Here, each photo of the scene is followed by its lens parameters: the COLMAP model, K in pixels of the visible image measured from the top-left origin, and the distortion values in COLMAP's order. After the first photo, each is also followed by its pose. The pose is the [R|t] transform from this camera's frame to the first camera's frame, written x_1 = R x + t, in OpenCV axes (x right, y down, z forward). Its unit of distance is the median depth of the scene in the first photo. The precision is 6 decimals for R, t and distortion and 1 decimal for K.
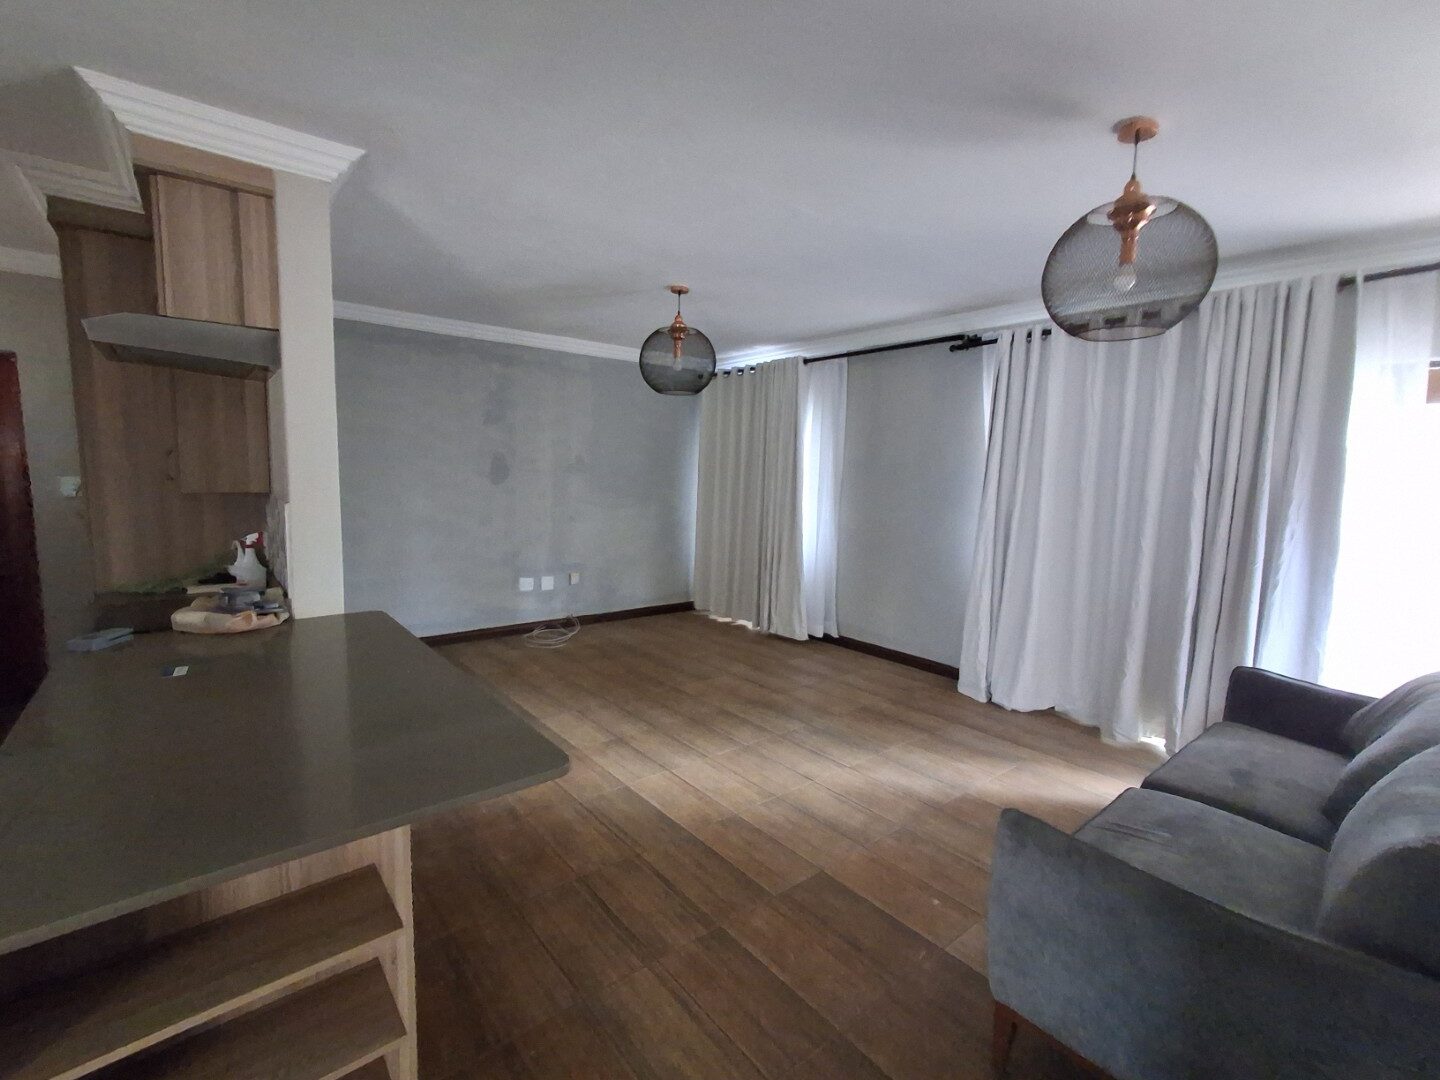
lens RADIAL K [[656.6, 0, 718.1], [0, 656.6, 521.8], [0, 0, 1]] dist [-0.003766, 0.000324]
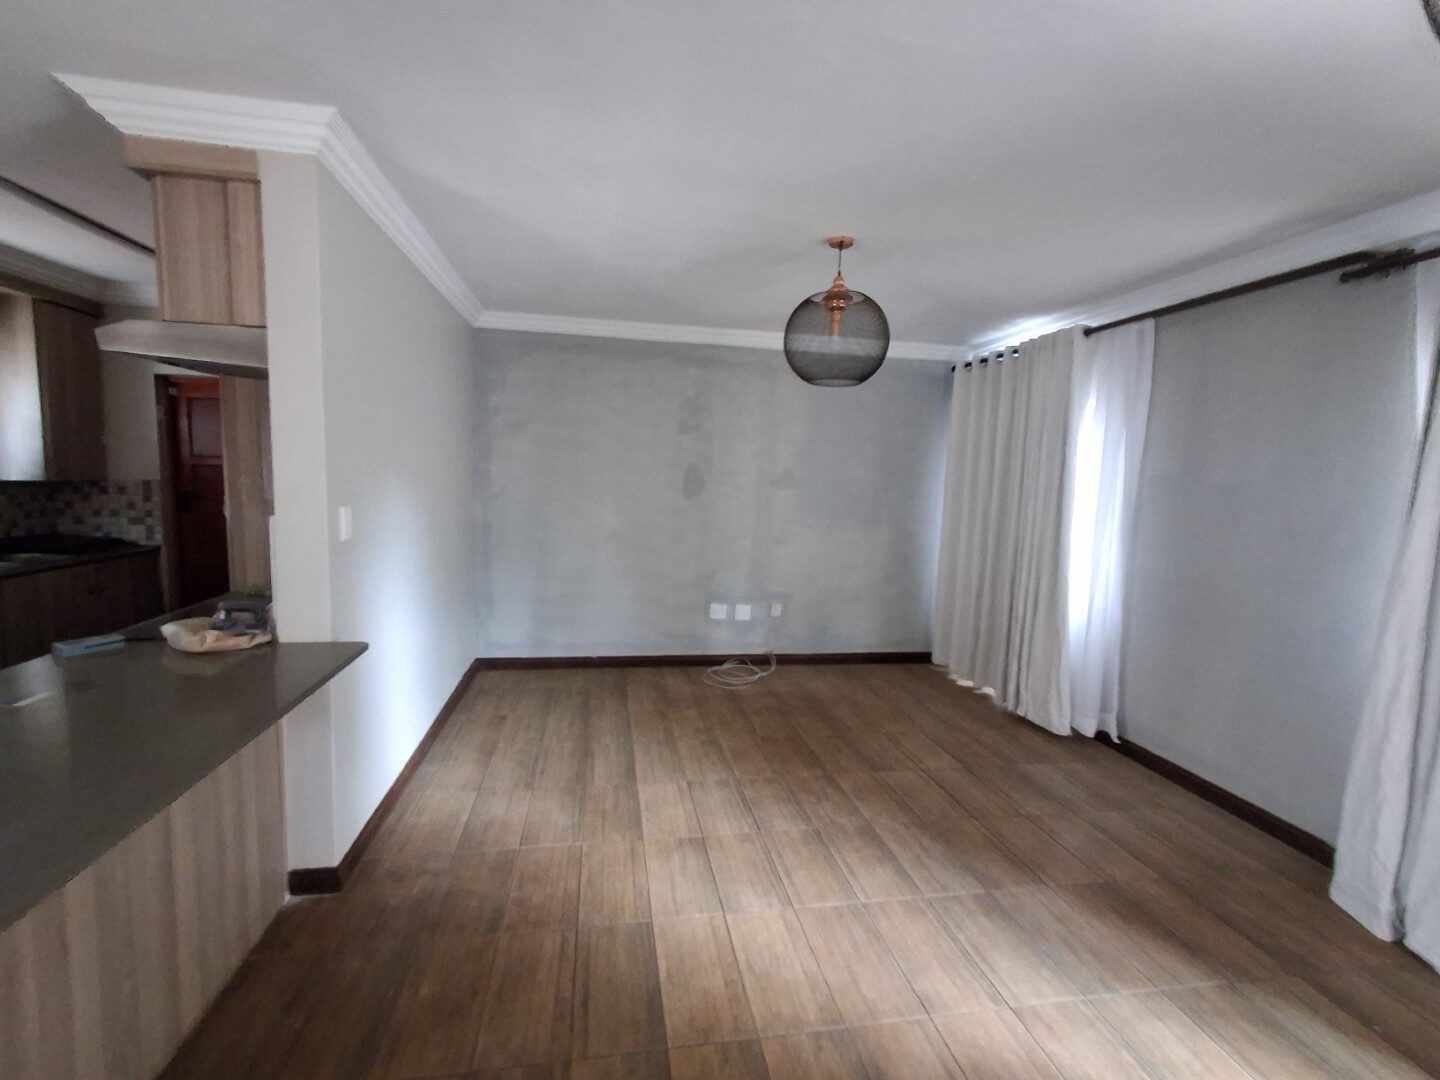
lens RADIAL K [[656.6, 0, 718.1], [0, 656.6, 521.8], [0, 0, 1]] dist [-0.003766, 0.000324]
pose [[0.872742, 0.040293, -0.486516, 0.150041], [-0.051907, 0.998598, -0.010410, -0.019048], [0.485414, 0.034339, 0.873610, 0.229155]]
